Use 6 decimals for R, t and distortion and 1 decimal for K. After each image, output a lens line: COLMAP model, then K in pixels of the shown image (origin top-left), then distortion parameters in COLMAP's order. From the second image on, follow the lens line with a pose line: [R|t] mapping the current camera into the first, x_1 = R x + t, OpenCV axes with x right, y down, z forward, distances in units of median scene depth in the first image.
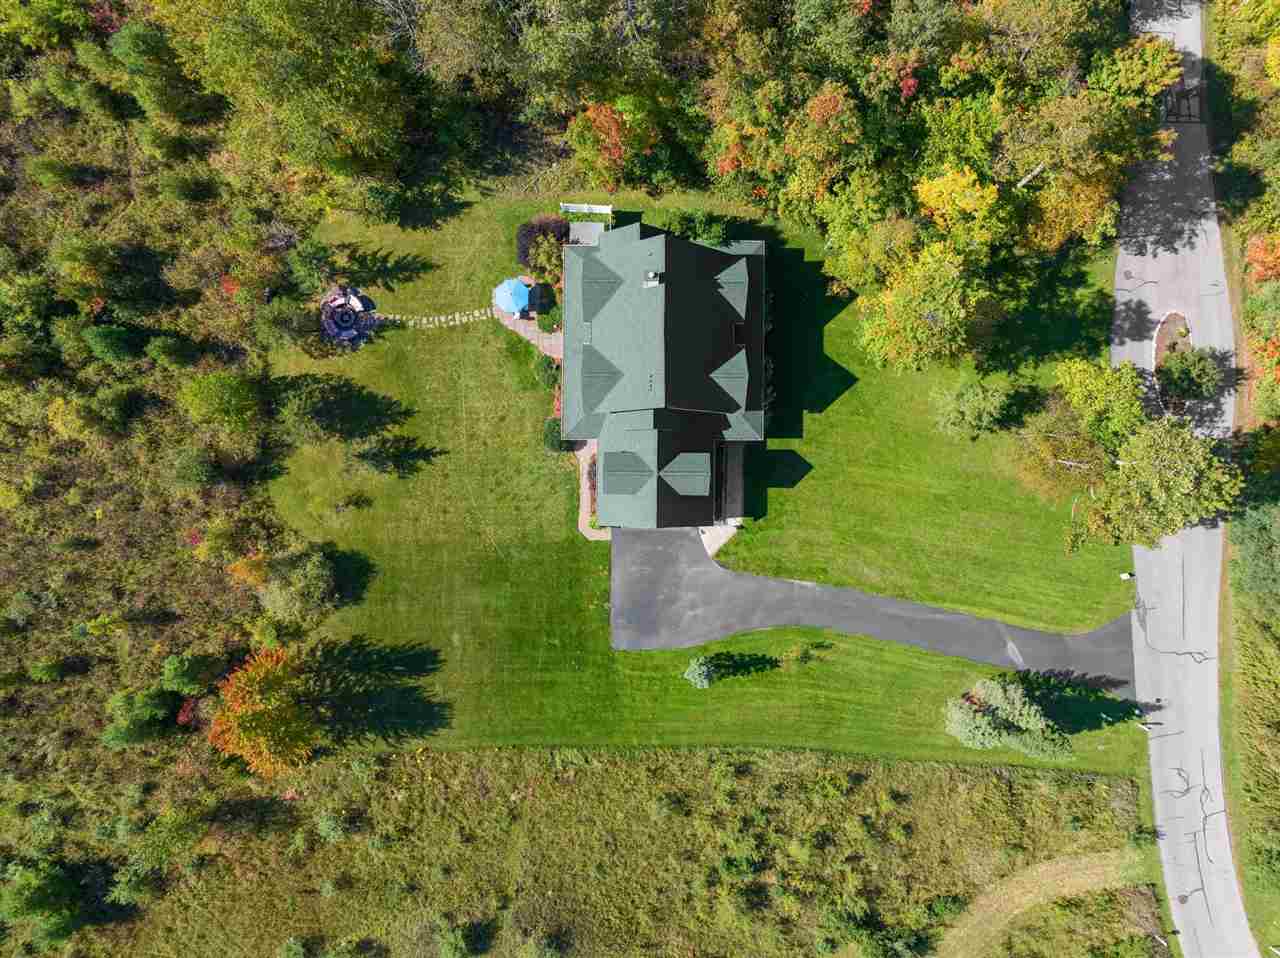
lens RADIAL K [[893.6, 0, 643.2], [0, 893.6, 477.9], [0, 0, 1]] dist [-0.042497, -0.004120]
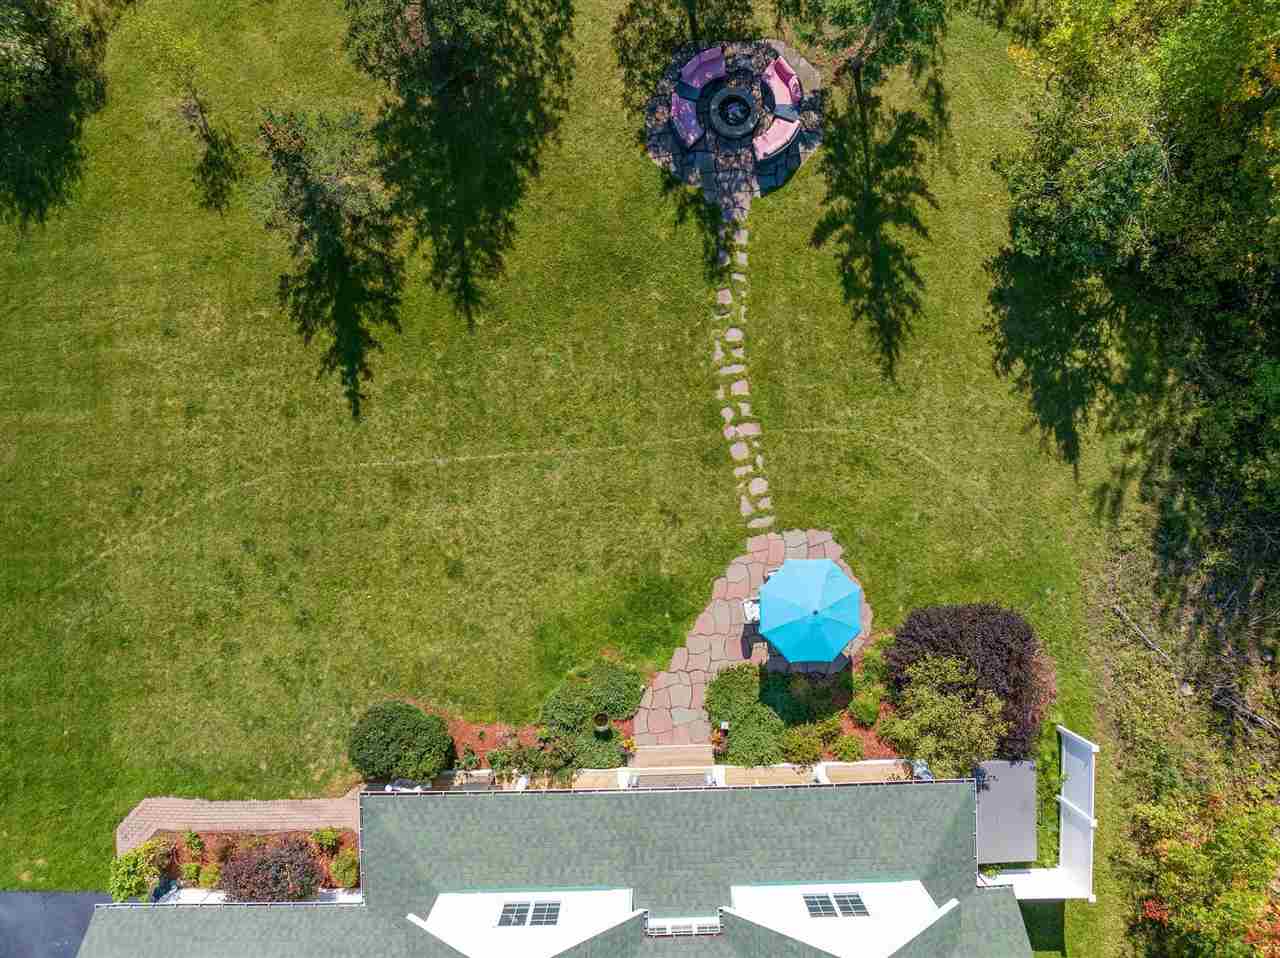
lens RADIAL K [[893.6, 0, 638.6], [0, 893.6, 476.1], [0, 0, 1]] dist [-0.042497, -0.004120]
pose [[0.028912, 0.999219, -0.026949, -0.182660], [-0.999555, 0.029097, 0.006514, -0.140629], [0.007293, 0.026749, 0.999616, 0.653812]]
